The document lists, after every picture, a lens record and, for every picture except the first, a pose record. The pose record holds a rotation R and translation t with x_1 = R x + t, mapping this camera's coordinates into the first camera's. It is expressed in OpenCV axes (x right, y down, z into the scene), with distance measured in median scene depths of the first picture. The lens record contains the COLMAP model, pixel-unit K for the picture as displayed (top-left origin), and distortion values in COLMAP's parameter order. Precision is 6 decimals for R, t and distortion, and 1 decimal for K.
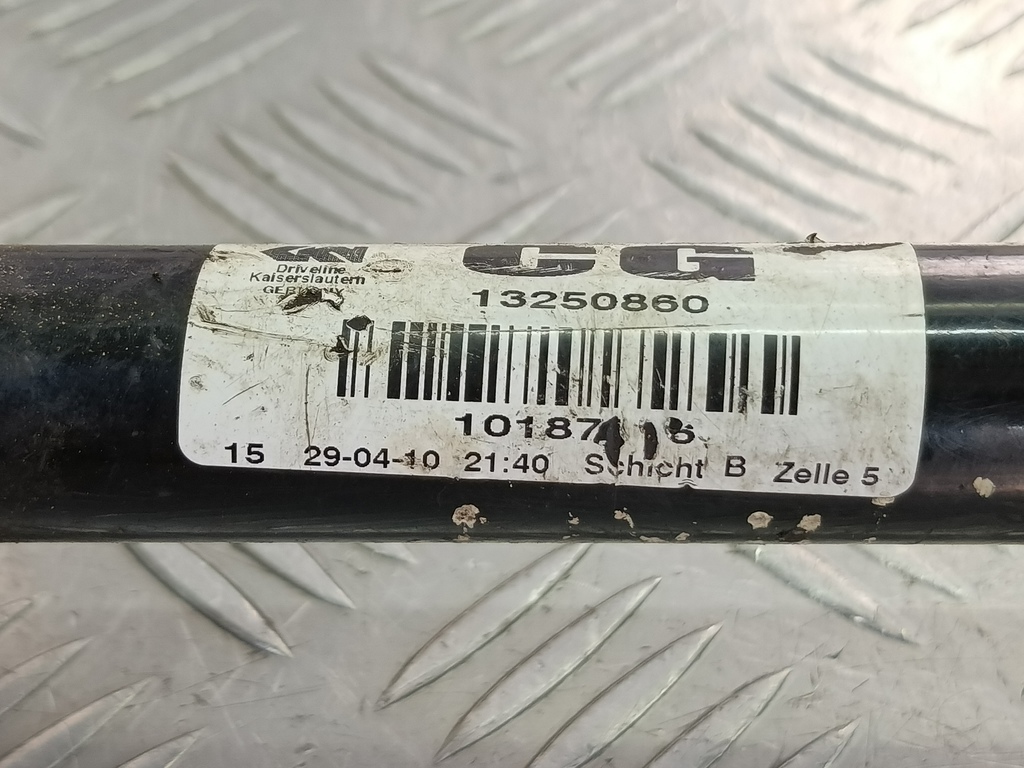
lens RADIAL K [[1624.5, 0, 512.0], [0, 1624.5, 384.0], [0, 0, 1]] dist [0.065274, -0.070873]
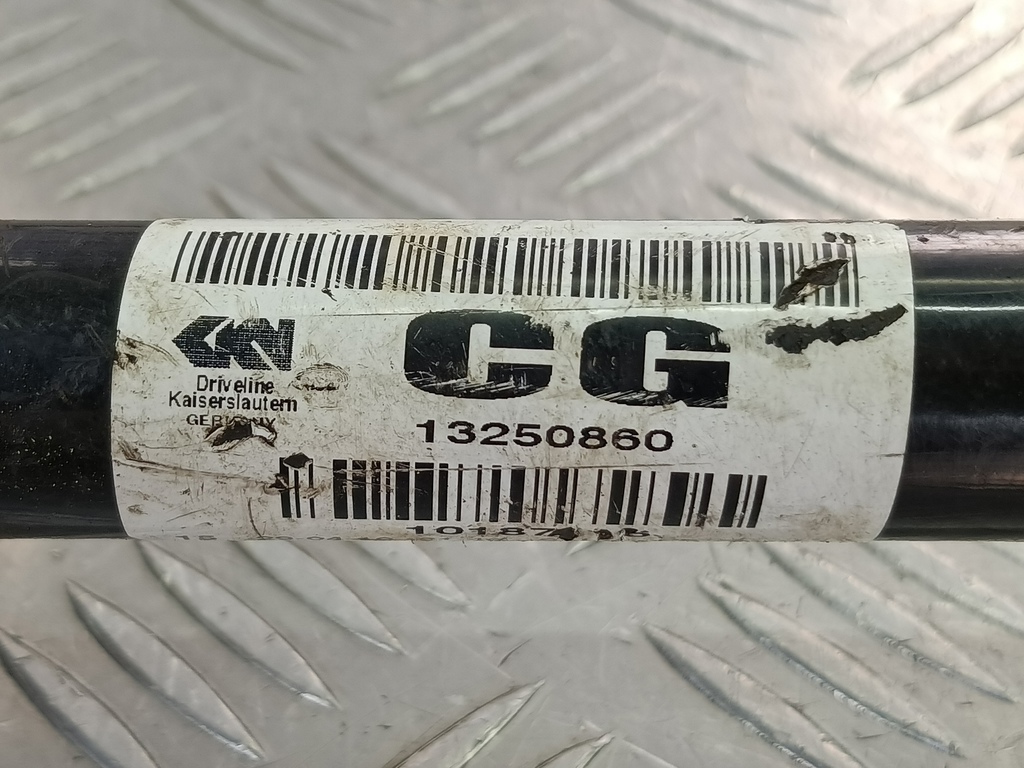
lens RADIAL K [[1624.5, 0, 512.0], [0, 1624.5, 384.0], [0, 0, 1]] dist [0.065274, -0.070873]
pose [[0.999870, -0.016117, -0.000651, 0.030481], [0.010556, 0.623287, 0.781922, -0.790599], [-0.012197, -0.781827, 0.623377, 0.450907]]
